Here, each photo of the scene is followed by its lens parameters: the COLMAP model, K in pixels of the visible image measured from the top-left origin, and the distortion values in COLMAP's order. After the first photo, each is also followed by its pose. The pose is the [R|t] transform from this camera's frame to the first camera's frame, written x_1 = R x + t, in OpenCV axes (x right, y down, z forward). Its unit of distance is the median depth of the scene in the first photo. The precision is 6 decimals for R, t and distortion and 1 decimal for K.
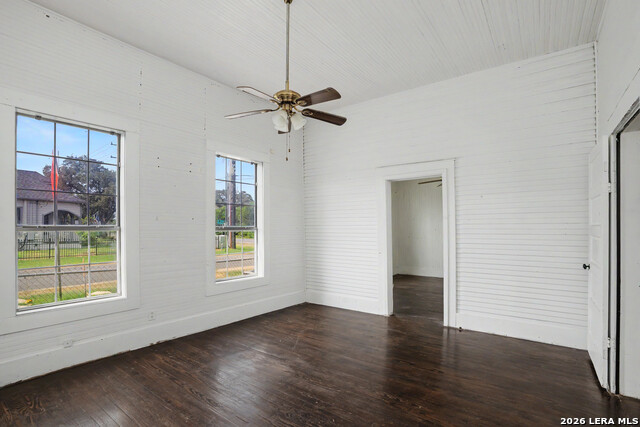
lens RADIAL K [[311.8, 0, 317.8], [0, 311.8, 221.1], [0, 0, 1]] dist [-0.029828, 0.000336]
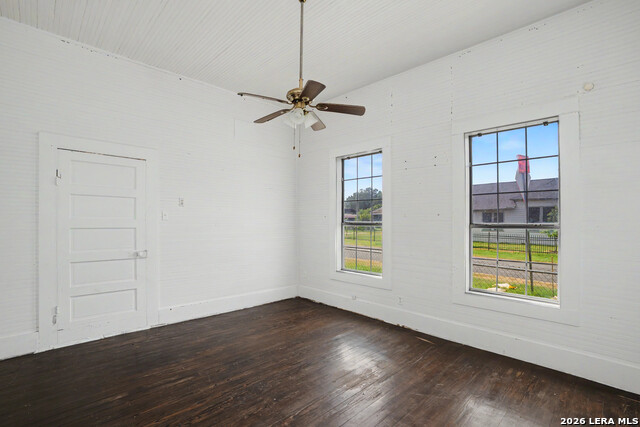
lens RADIAL K [[311.8, 0, 317.8], [0, 311.8, 221.1], [0, 0, 1]] dist [-0.029828, 0.000336]
pose [[-0.156043, -0.005240, -0.987736, 0.531880], [0.002448, 0.999981, -0.005692, 0.015493], [0.987747, -0.003306, -0.156027, 0.725537]]
